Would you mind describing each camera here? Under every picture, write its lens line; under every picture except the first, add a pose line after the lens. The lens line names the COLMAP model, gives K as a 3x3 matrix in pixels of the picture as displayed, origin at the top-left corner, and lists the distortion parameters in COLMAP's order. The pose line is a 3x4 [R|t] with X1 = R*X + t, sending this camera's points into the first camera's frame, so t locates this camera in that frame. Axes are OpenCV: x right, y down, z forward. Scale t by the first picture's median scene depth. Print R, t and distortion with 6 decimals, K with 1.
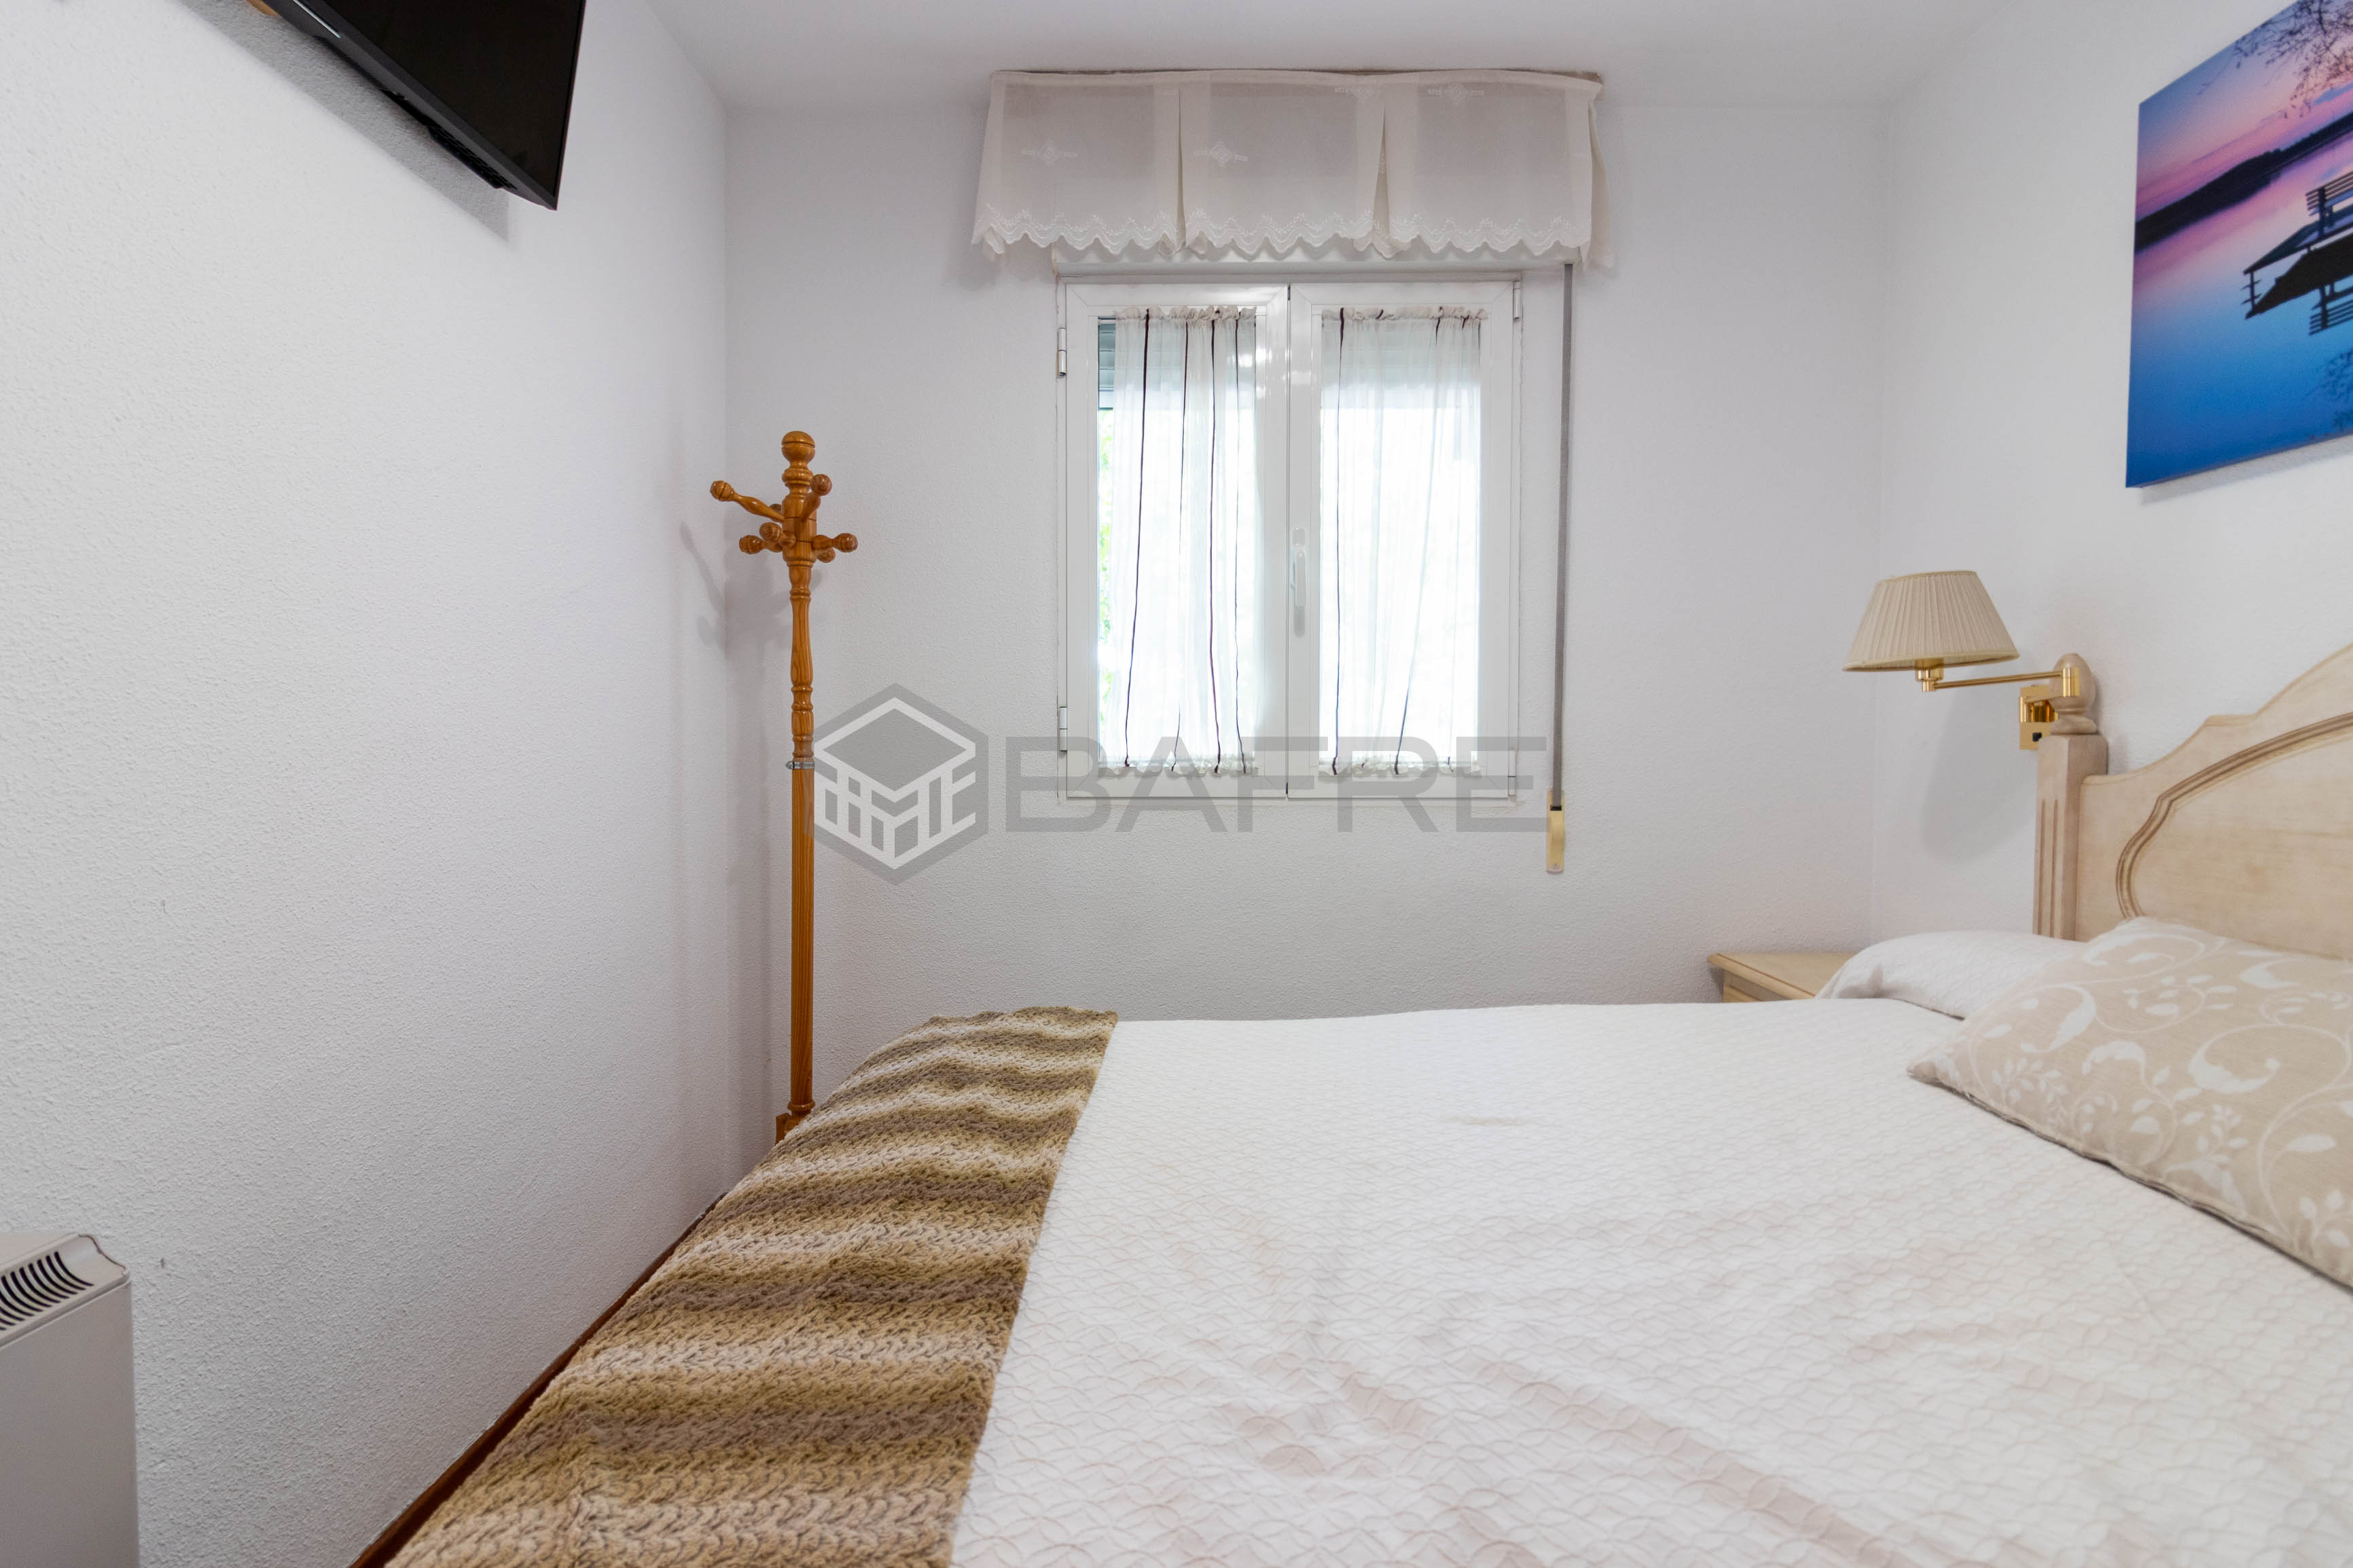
lens RADIAL K [[1099.3, 0, 1171.4], [0, 1099.3, 771.1], [0, 0, 1]] dist [0.005202, -0.000040]
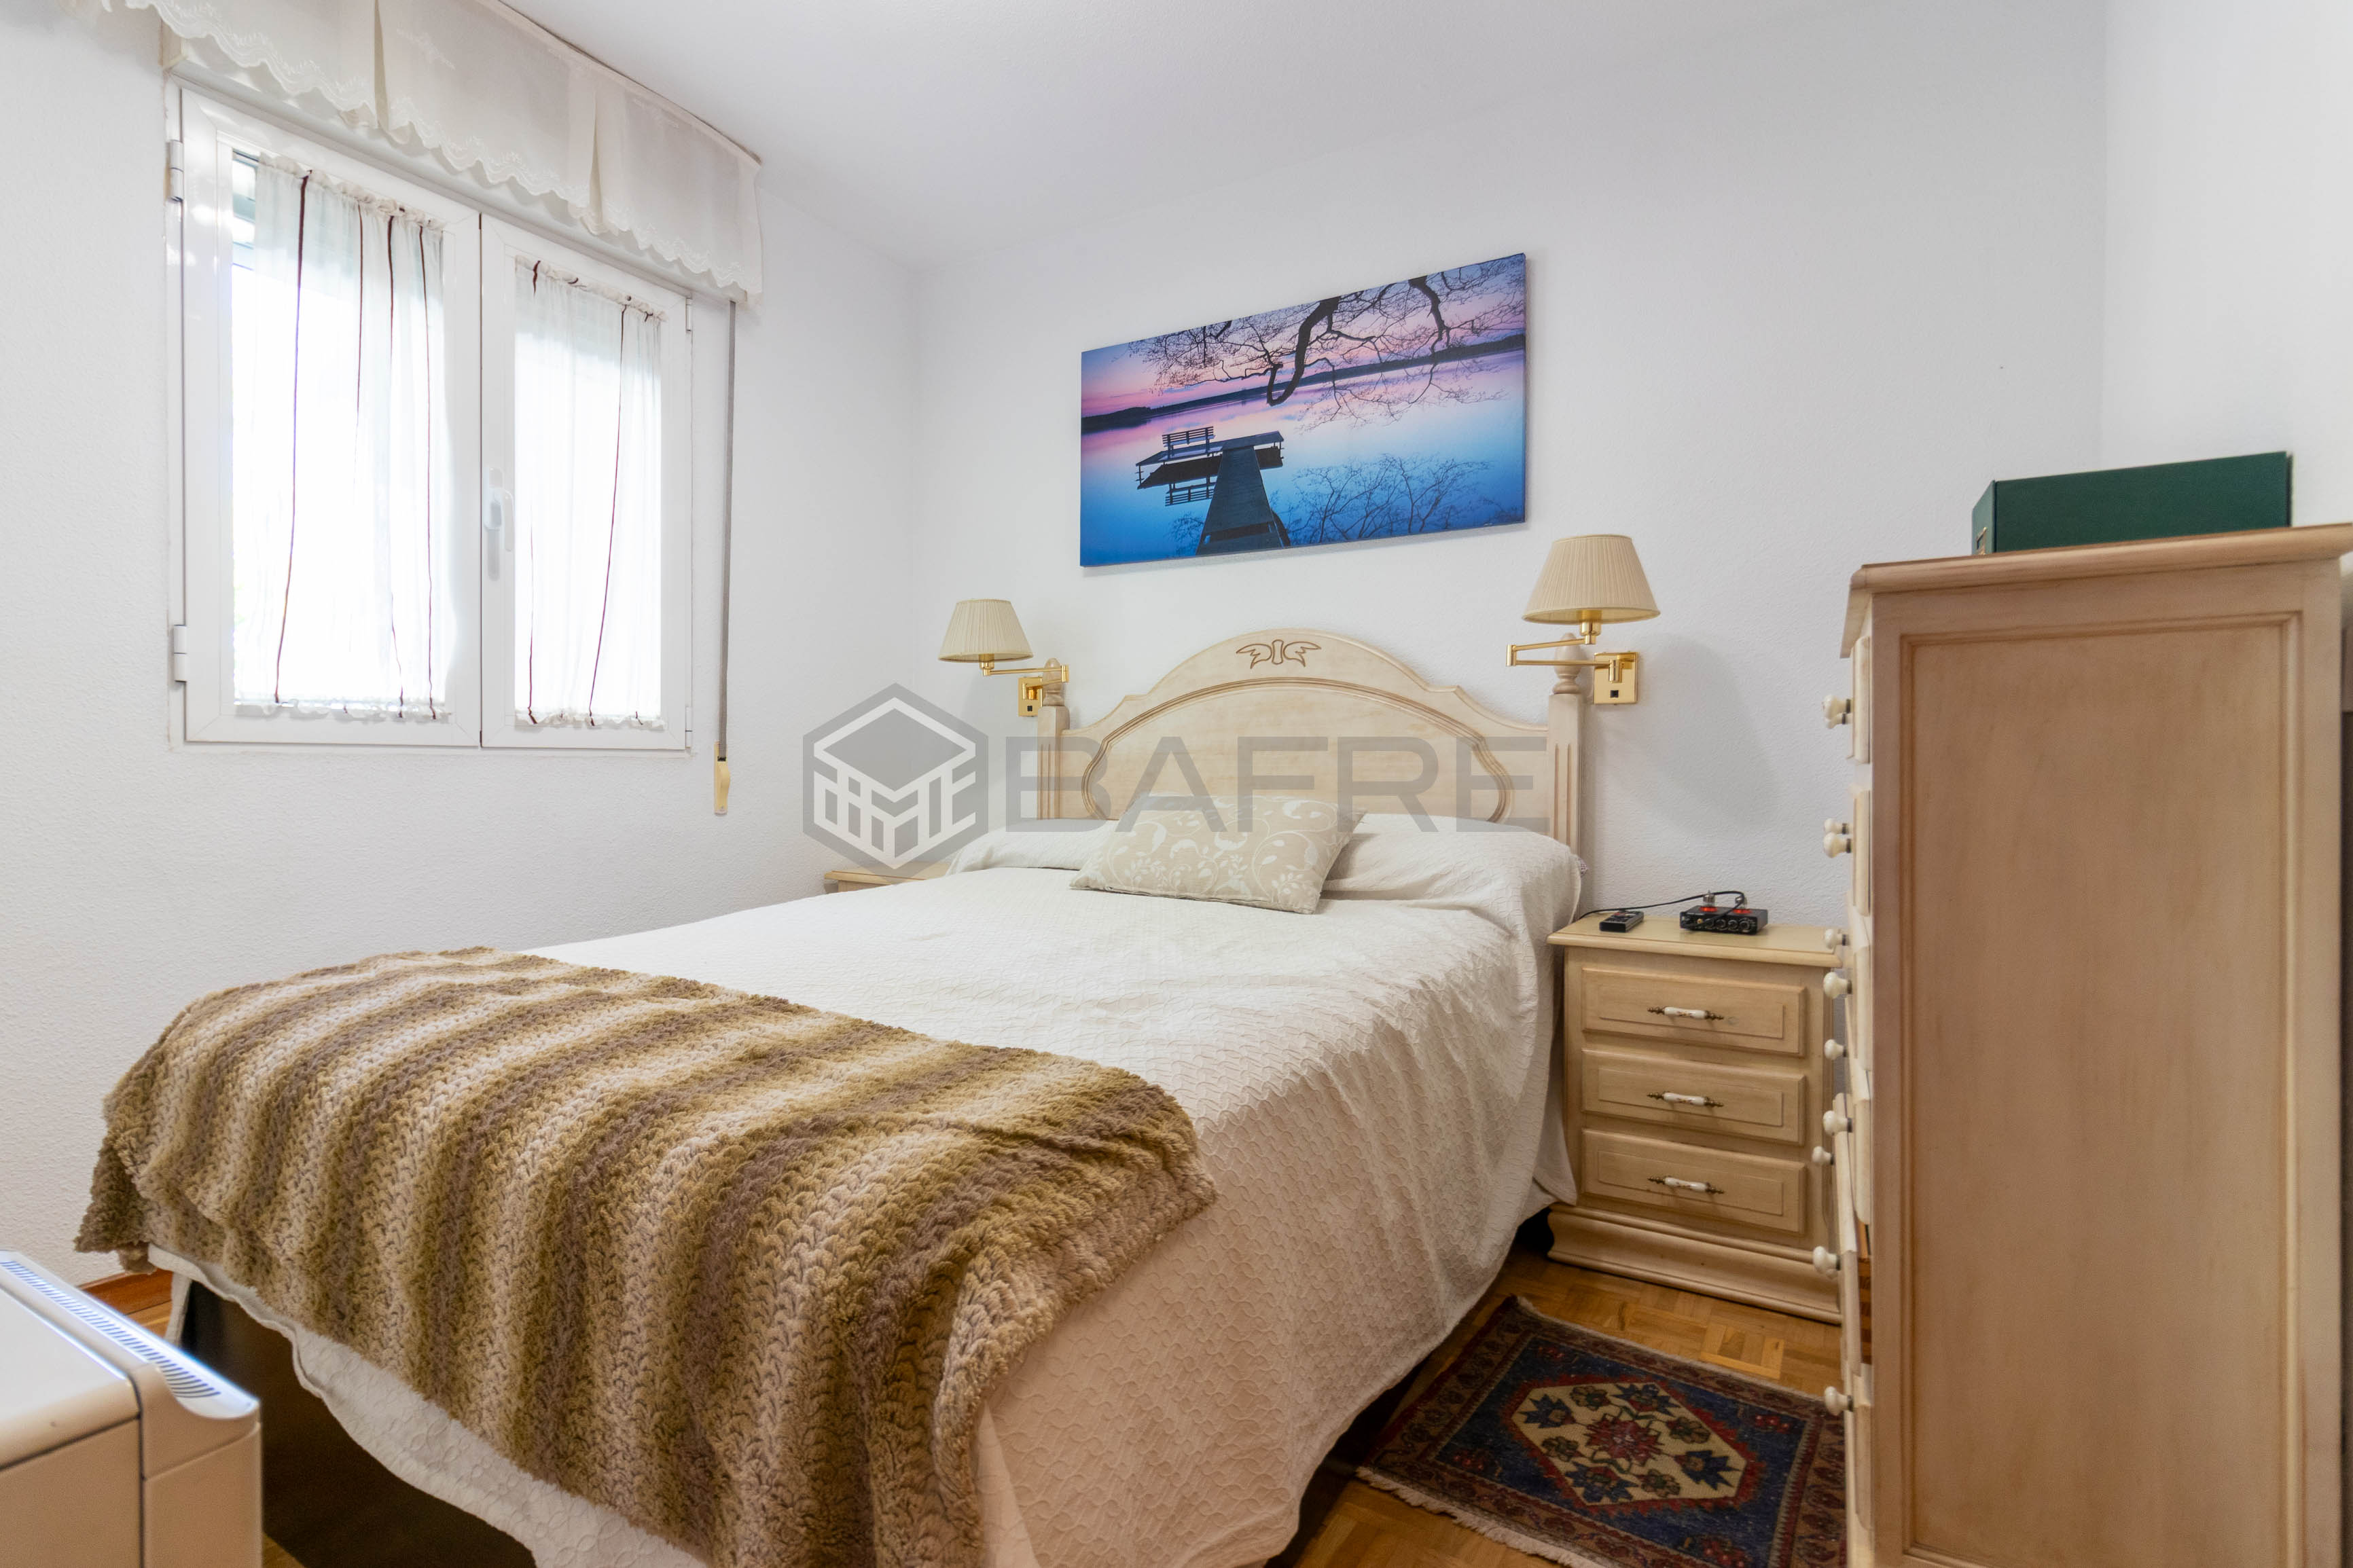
lens RADIAL K [[1099.3, 0, 1172.6], [0, 1099.3, 771.6], [0, 0, 1]] dist [0.005202, -0.000040]
pose [[0.497344, -0.004624, 0.867541, -0.566293], [0.015260, 0.999878, -0.003419, 0.077320], [-0.867419, 0.014939, 0.497354, 0.002007]]
